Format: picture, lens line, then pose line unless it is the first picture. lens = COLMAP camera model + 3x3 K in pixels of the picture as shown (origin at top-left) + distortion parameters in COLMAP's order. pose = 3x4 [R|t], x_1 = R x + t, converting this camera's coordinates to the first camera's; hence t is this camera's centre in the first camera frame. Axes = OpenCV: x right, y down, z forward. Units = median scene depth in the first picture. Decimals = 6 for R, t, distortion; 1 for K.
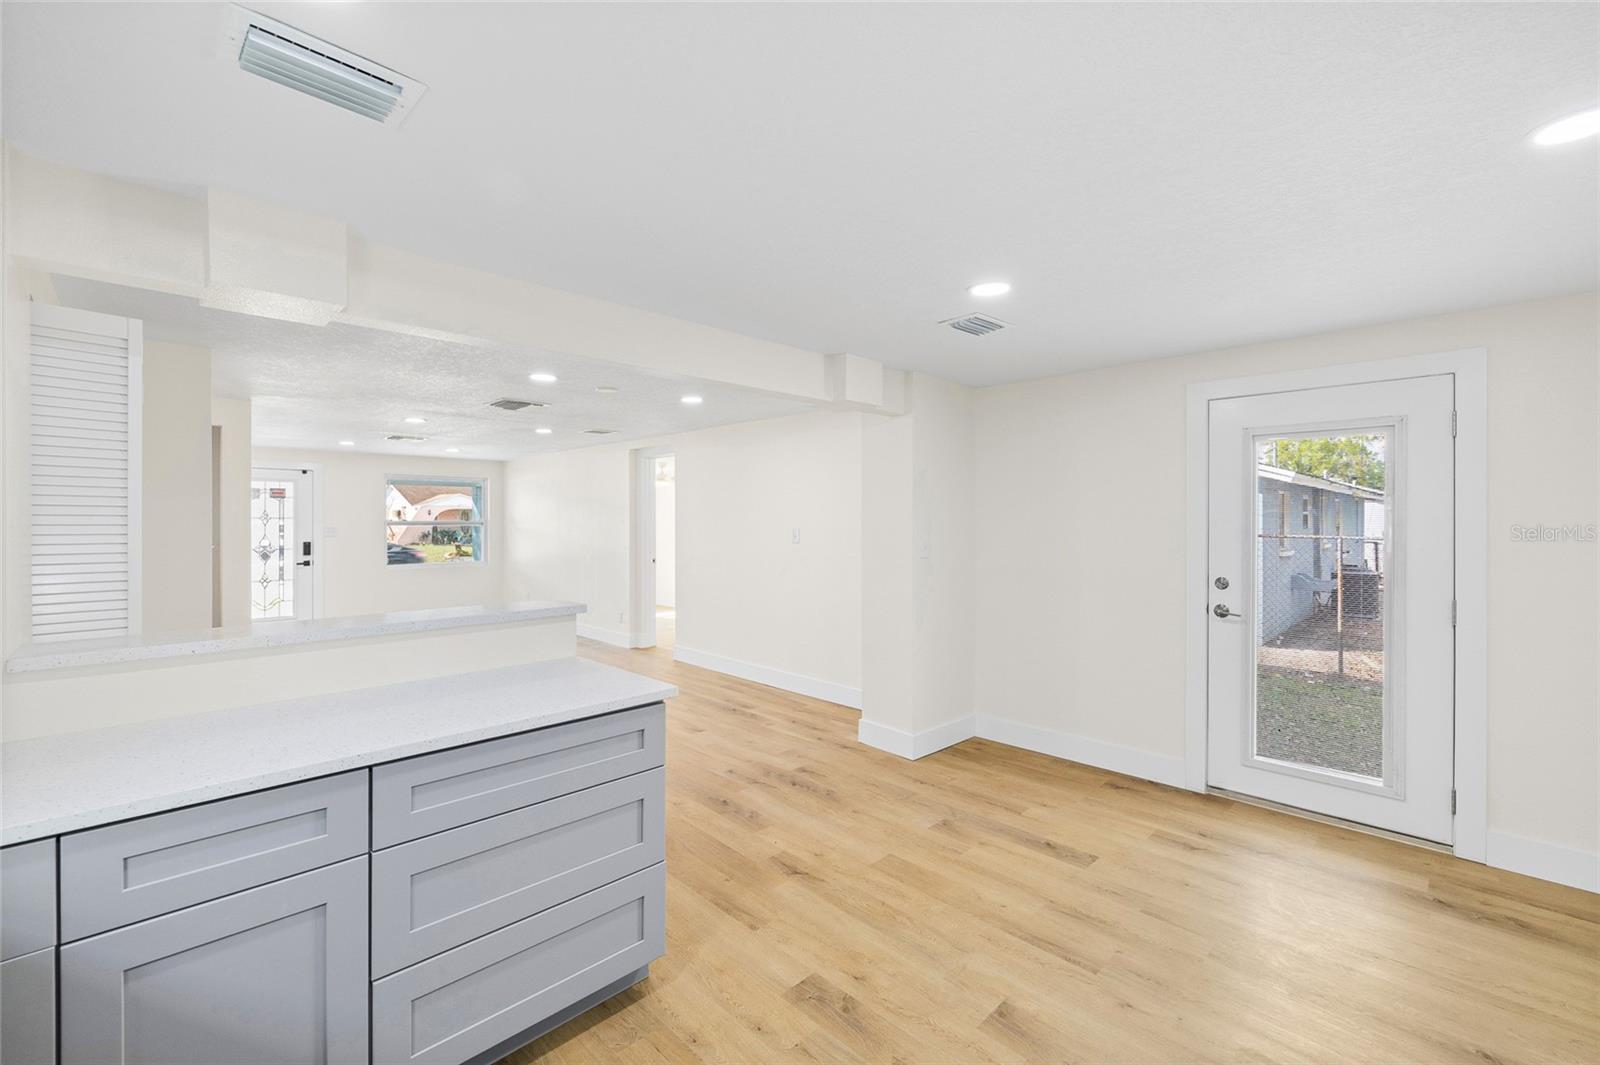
lens RADIAL K [[672.0, 0, 800.5], [0, 672.0, 517.9], [0, 0, 1]] dist [0.001315, -0.000100]
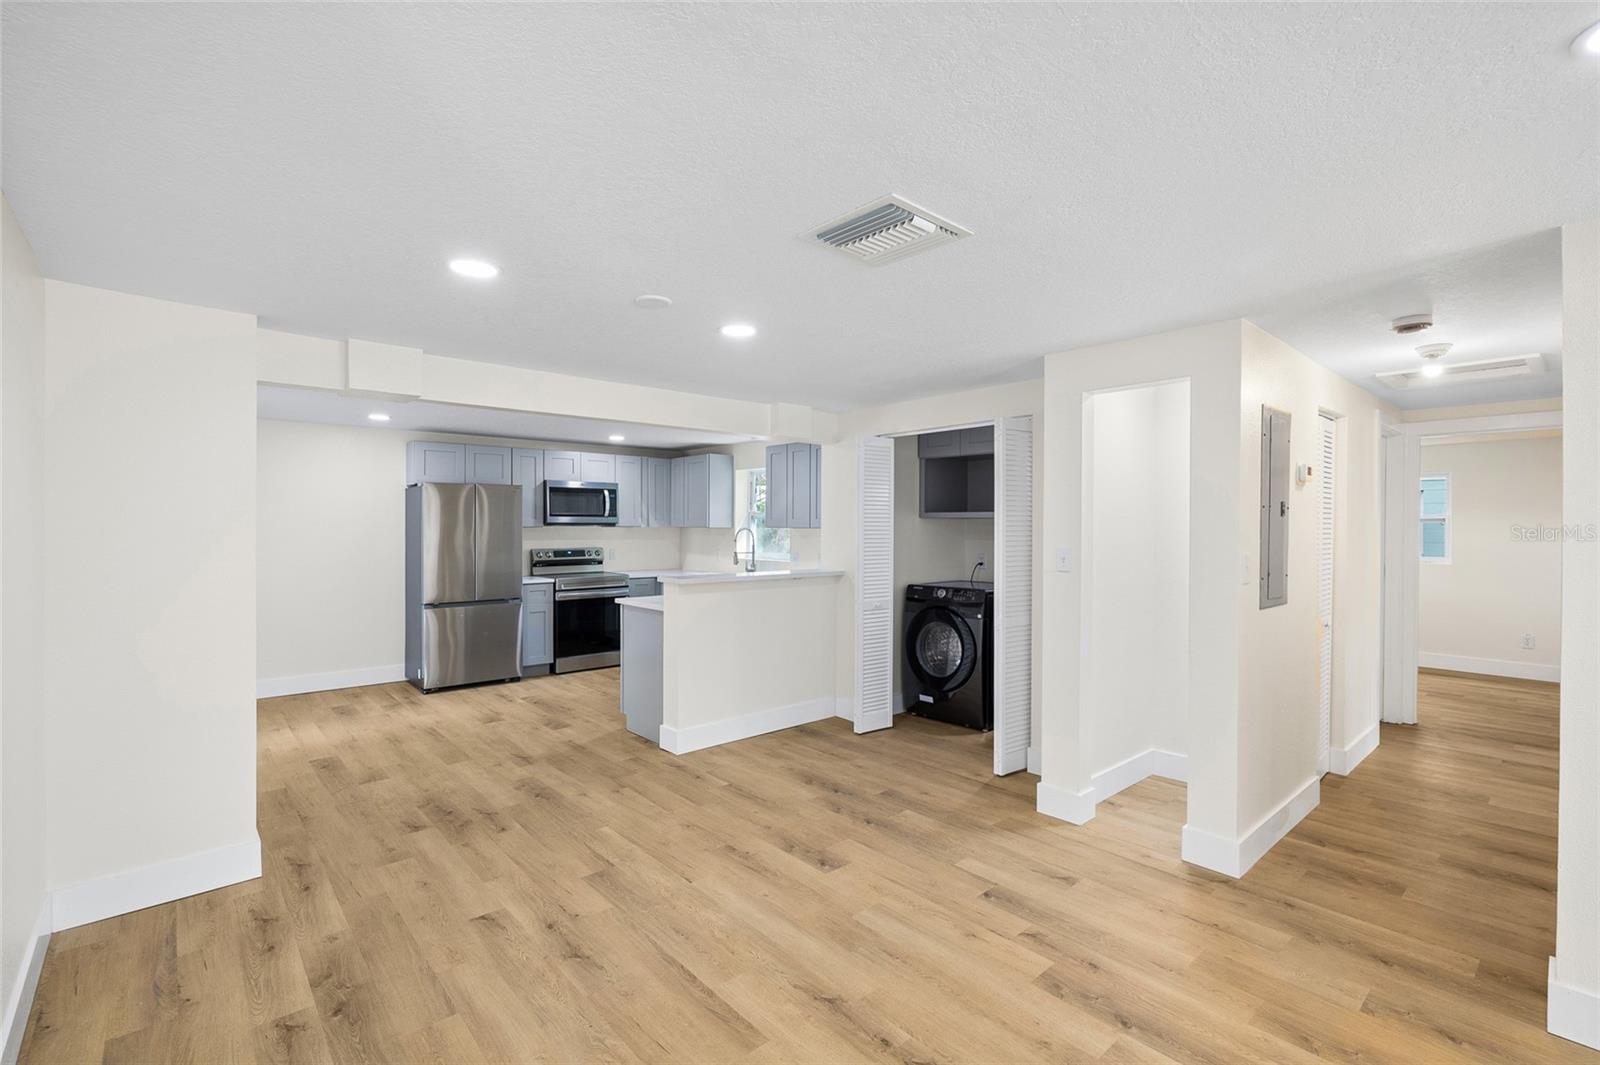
lens RADIAL K [[720.5, 0, 800.0], [0, 720.5, 532.5], [0, 0, 1]] dist [-0.002505, 0.000208]
pose [[-0.998291, -0.004627, 0.058253, -0.265482], [-0.004263, 0.999971, 0.006372, 0.000786], [-0.058281, 0.006113, -0.998282, 0.950204]]
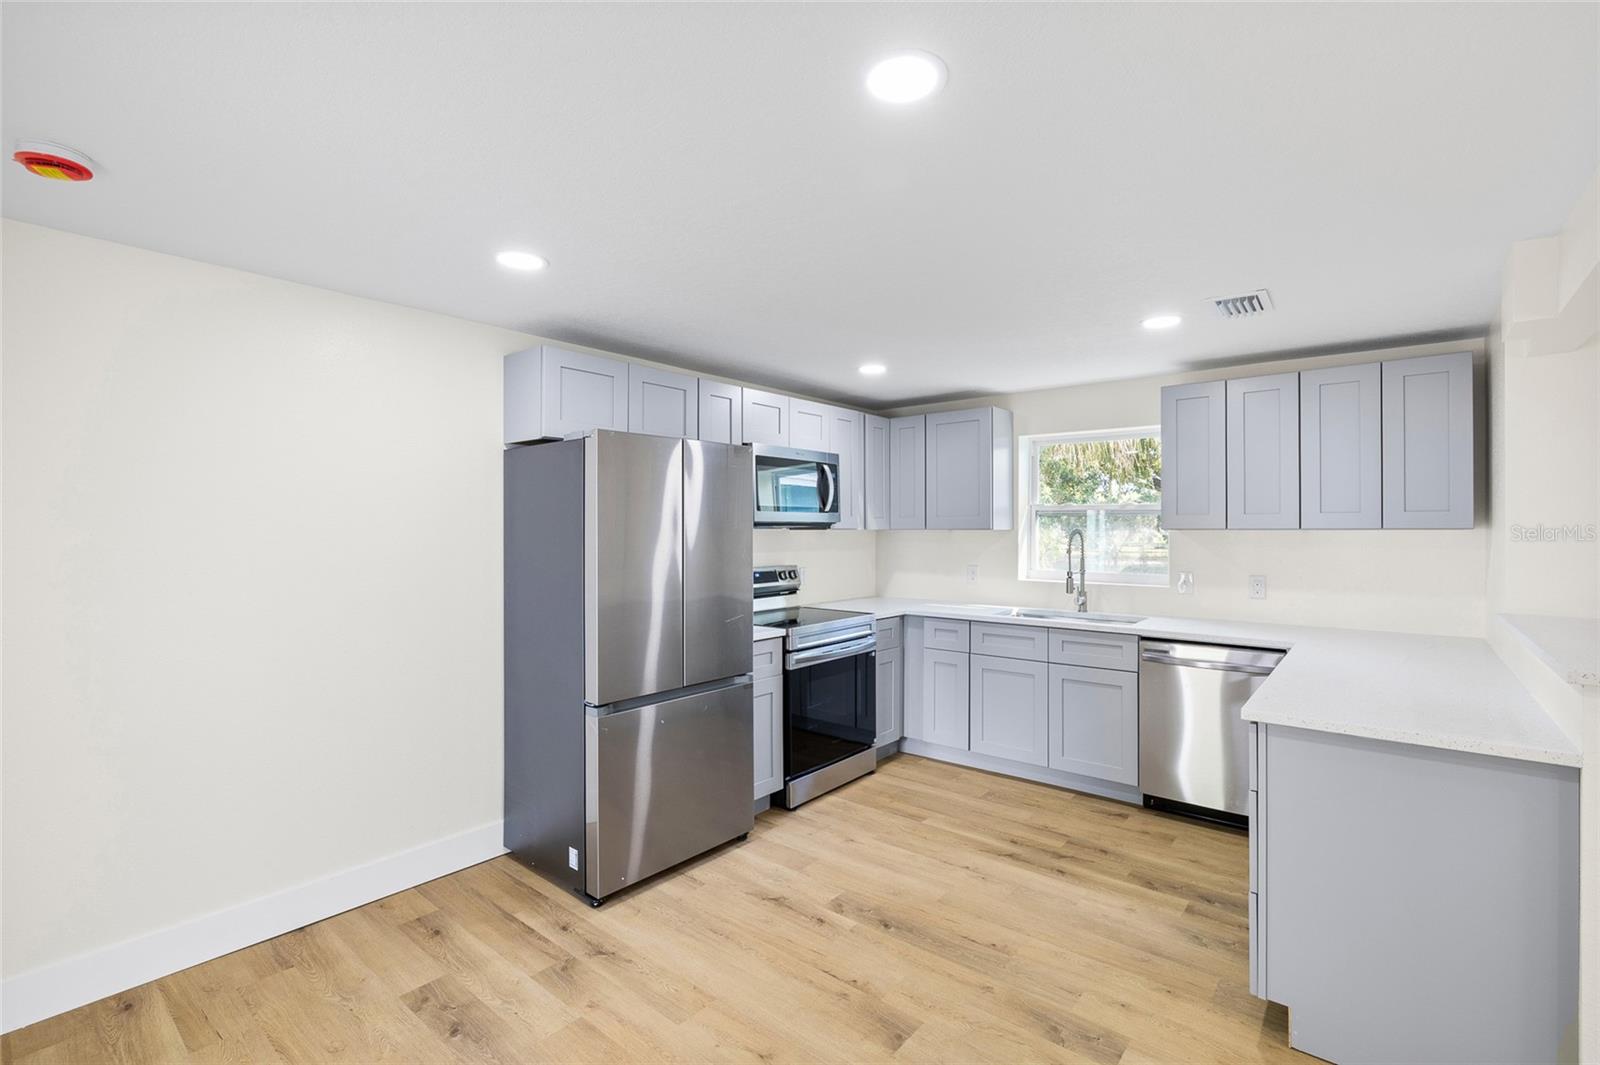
lens RADIAL K [[720.5, 0, 800.0], [0, 720.5, 532.5], [0, 0, 1]] dist [-0.002505, 0.000208]
pose [[-0.994987, -0.000409, -0.100005, 0.142606], [-0.000425, 1.000000, 0.000138, 0.002571], [0.100005, 0.000180, -0.994987, 0.528197]]
